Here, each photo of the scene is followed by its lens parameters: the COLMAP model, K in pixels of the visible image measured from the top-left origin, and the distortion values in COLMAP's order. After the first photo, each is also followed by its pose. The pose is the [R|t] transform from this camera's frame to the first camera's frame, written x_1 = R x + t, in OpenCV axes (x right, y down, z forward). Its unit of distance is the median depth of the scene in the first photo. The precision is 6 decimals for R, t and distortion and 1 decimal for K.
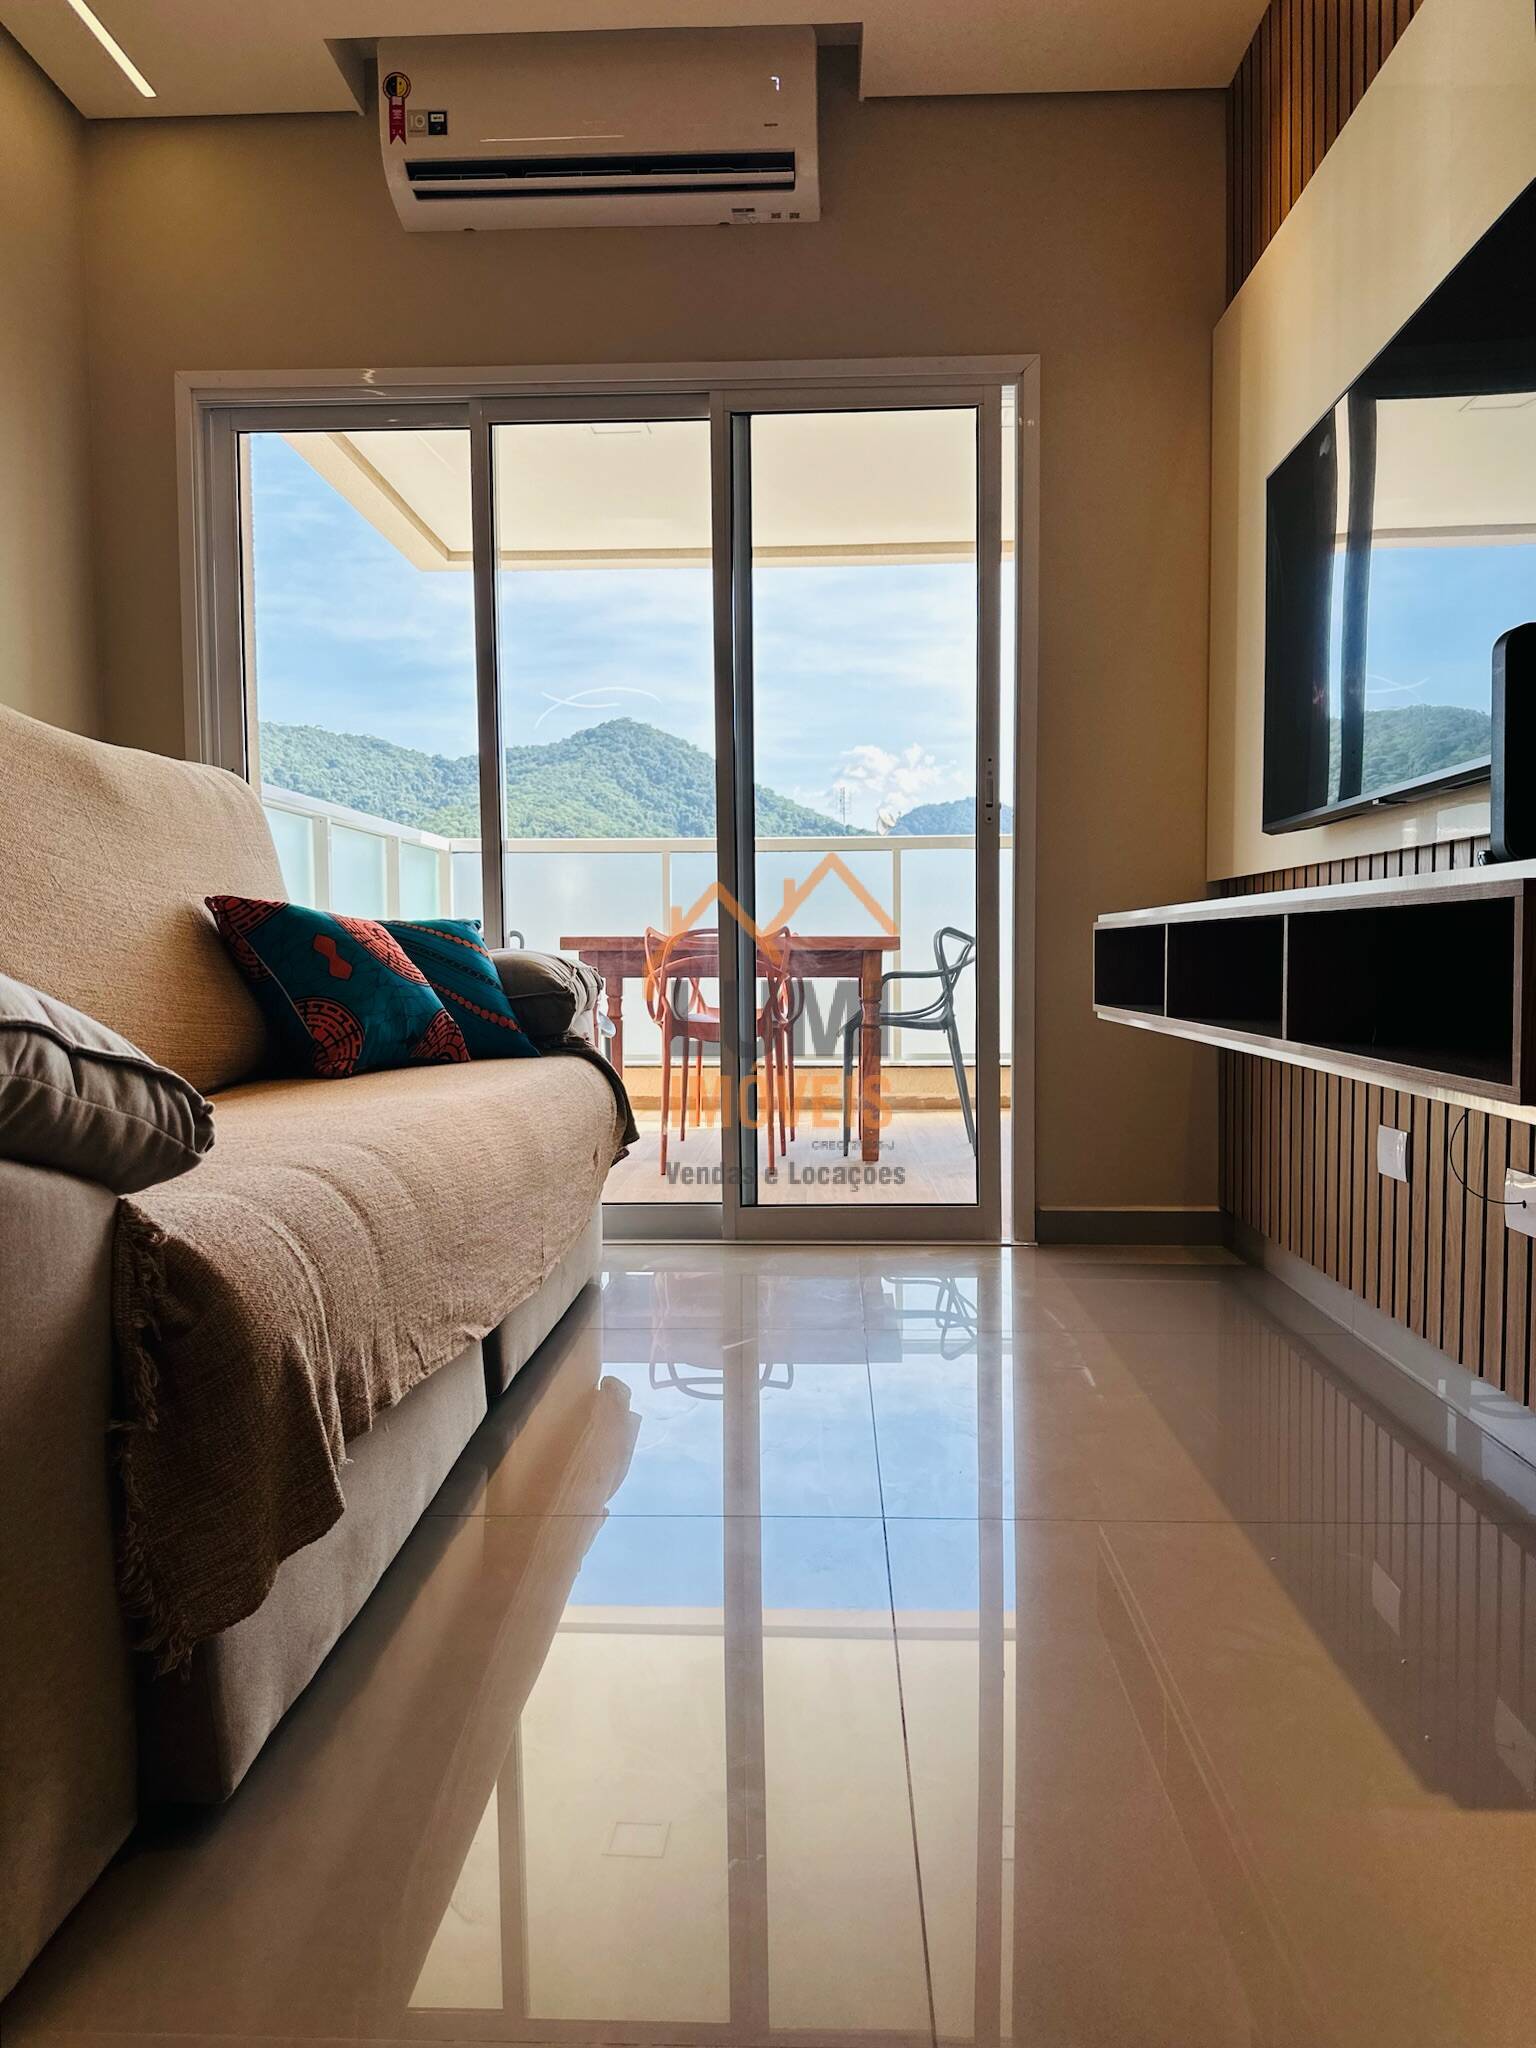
lens RADIAL K [[1450.4, 0, 760.0], [0, 1450.4, 1024.4], [0, 0, 1]] dist [0.097888, -0.055986]
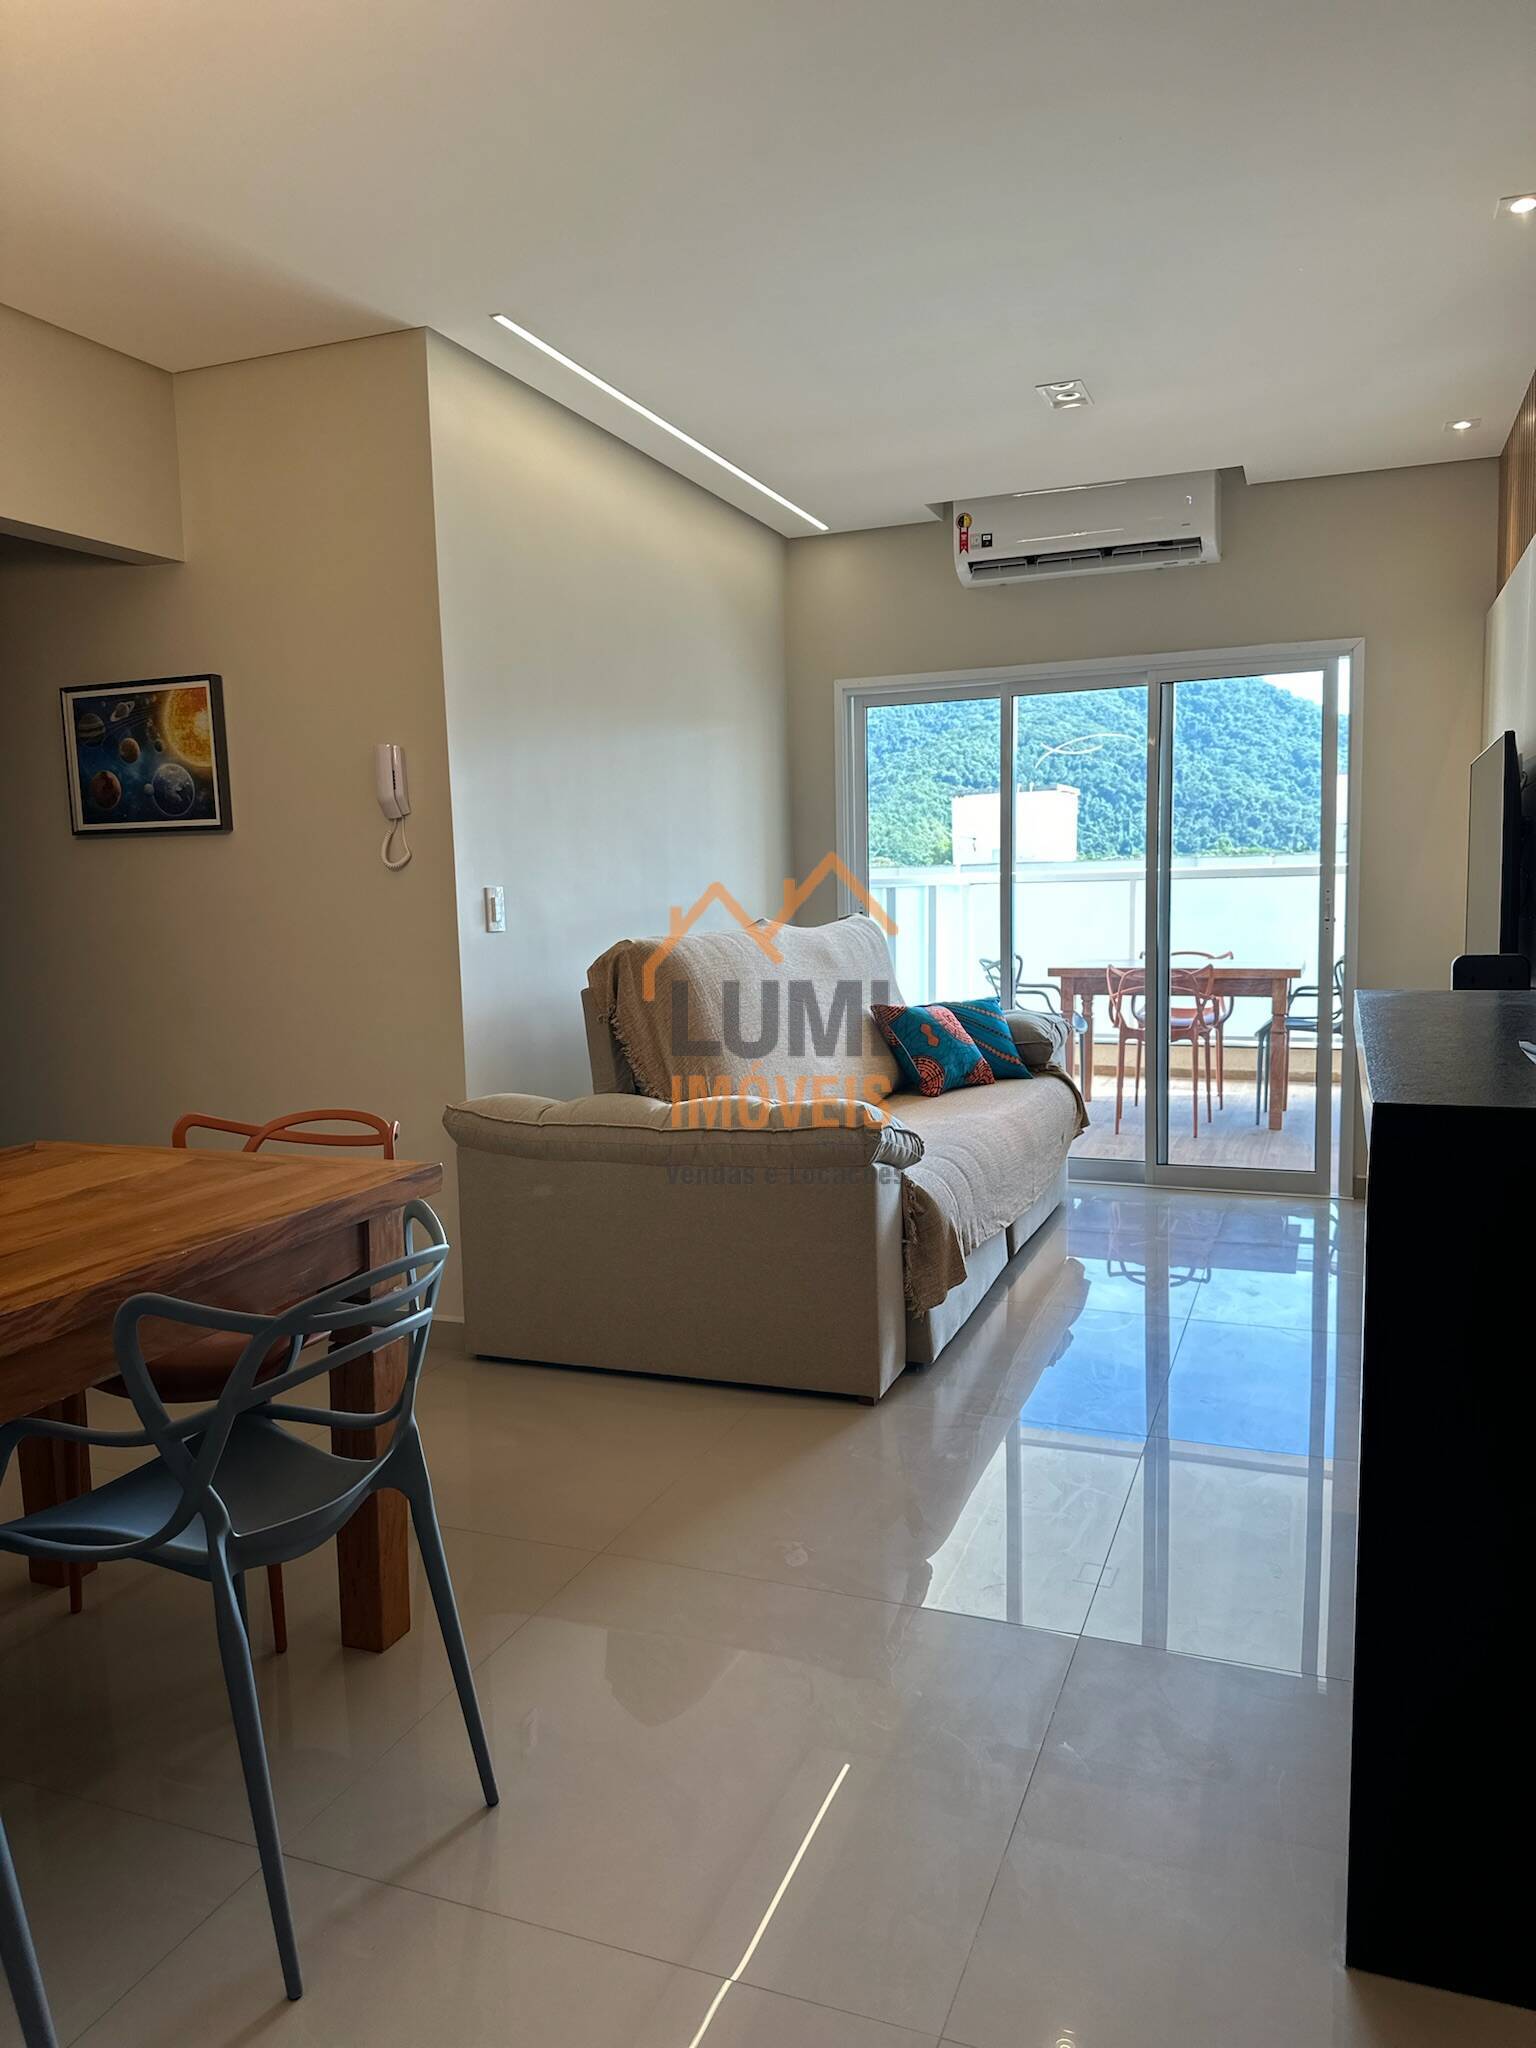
lens RADIAL K [[1450.4, 0, 759.4], [0, 1450.4, 1020.6], [0, 0, 1]] dist [0.097888, -0.055986]
pose [[0.943877, 0.020915, -0.329635, 0.111364], [-0.001535, 0.998260, 0.058942, -0.142055], [0.330294, -0.055128, 0.942267, -0.738481]]
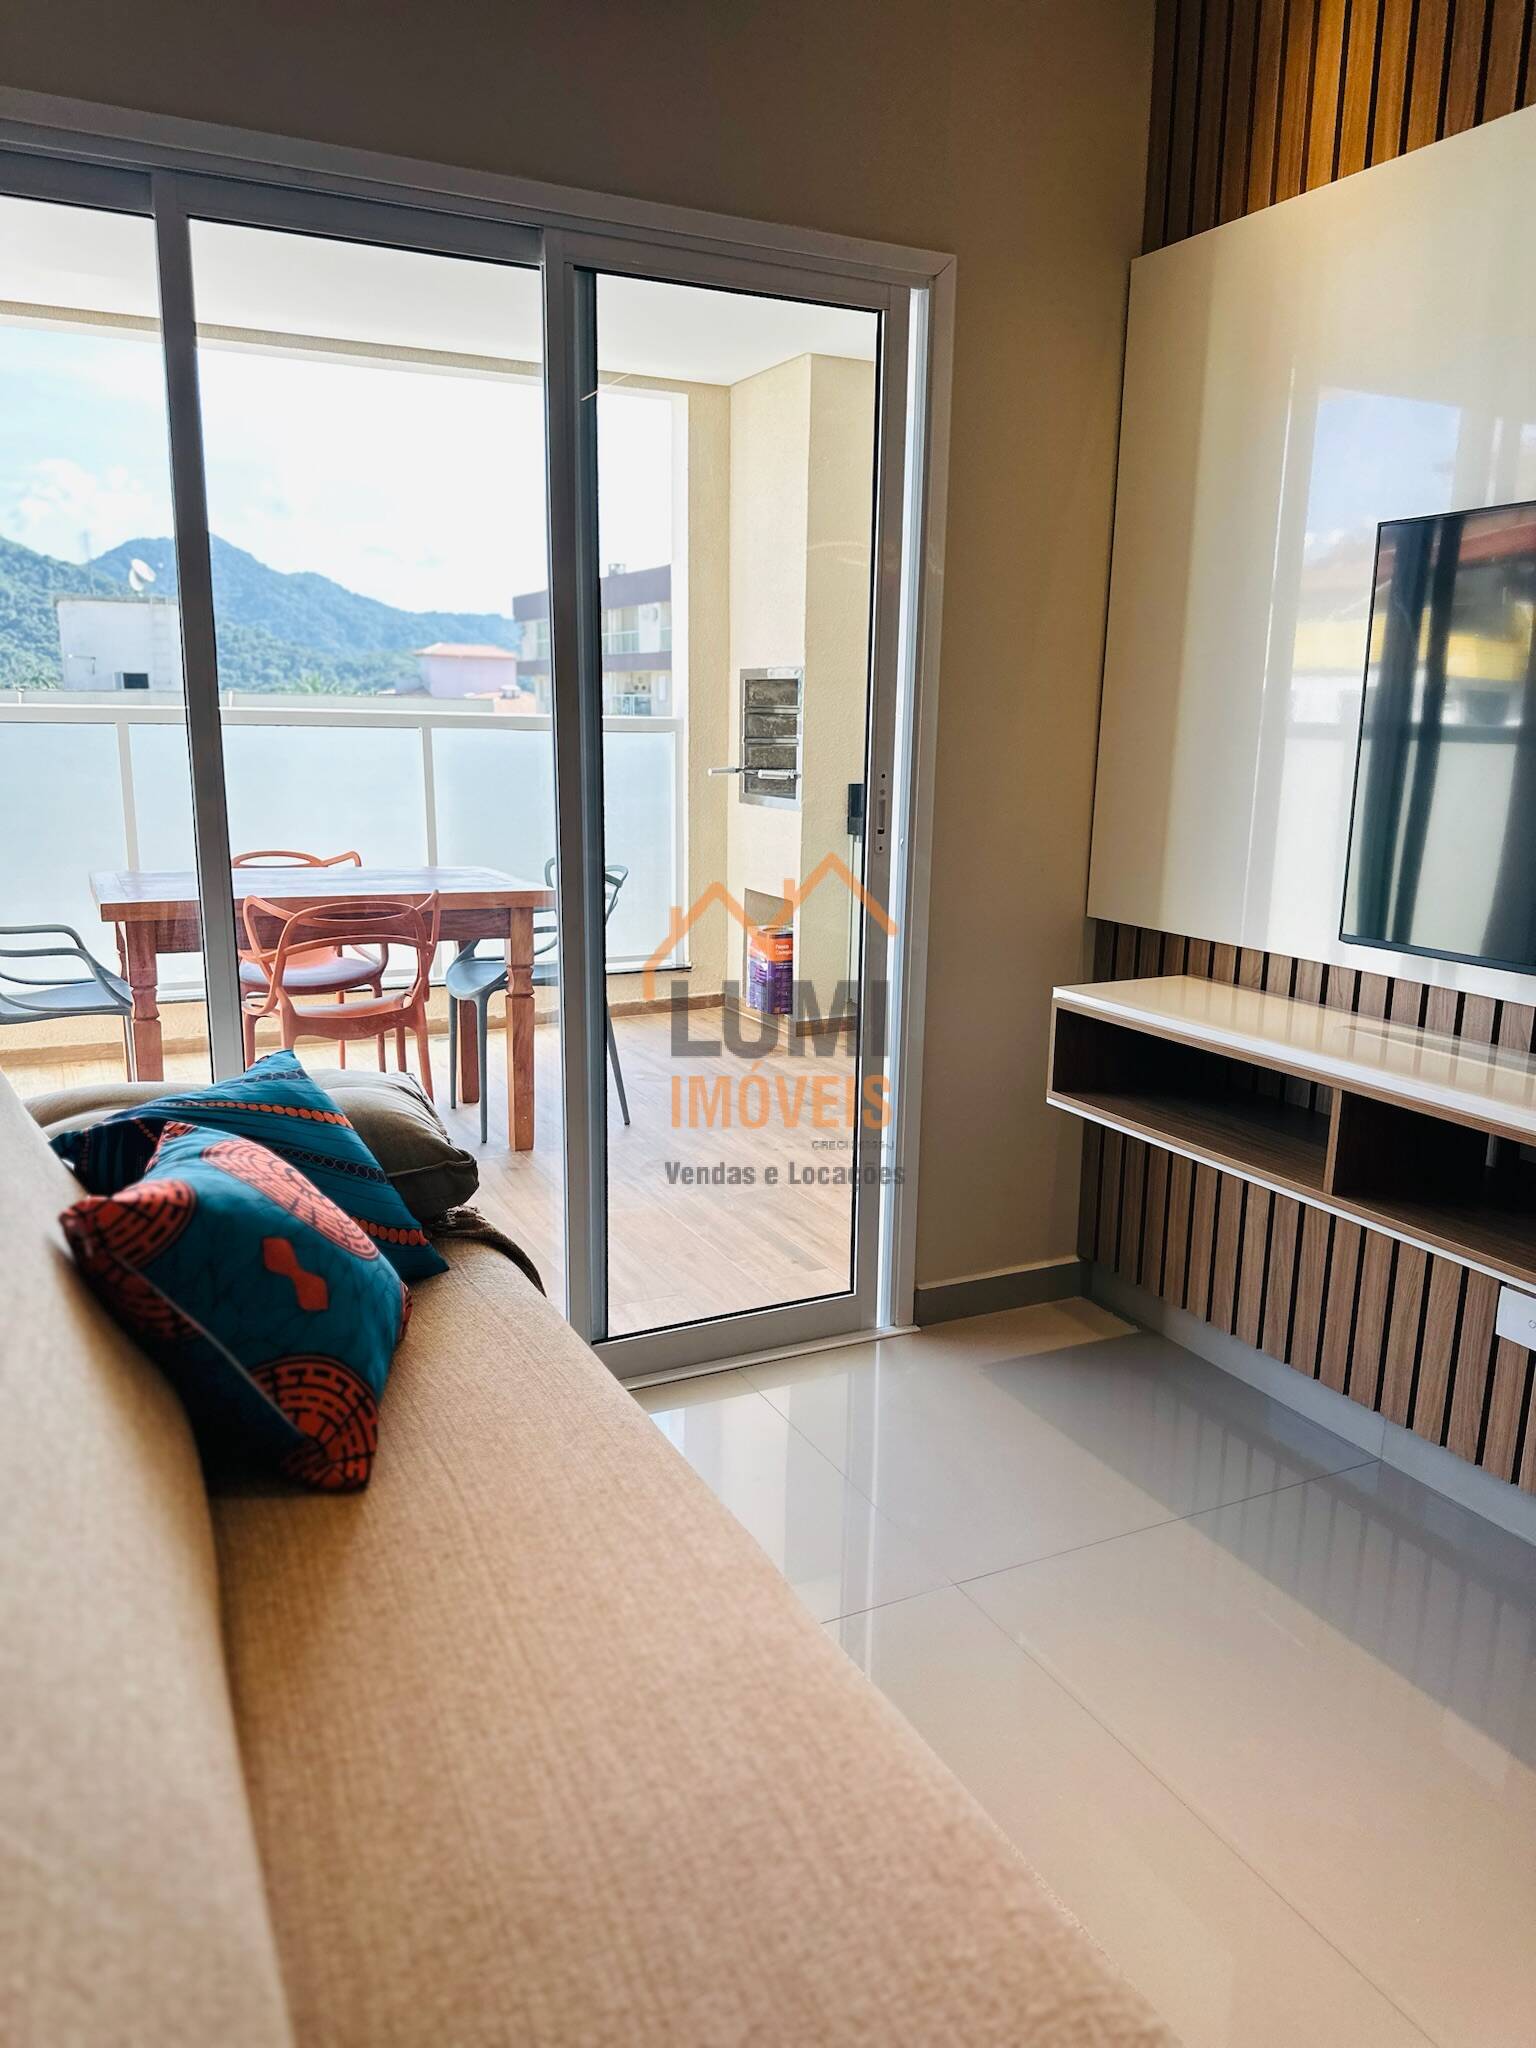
lens RADIAL K [[1450.4, 0, 752.4], [0, 1450.4, 1017.2], [0, 0, 1]] dist [0.097888, -0.055986]
pose [[0.885191, -0.078550, 0.458548, -0.305092], [0.003812, 0.986834, 0.161688, -0.189215], [-0.465212, -0.141377, 0.873837, 0.320381]]
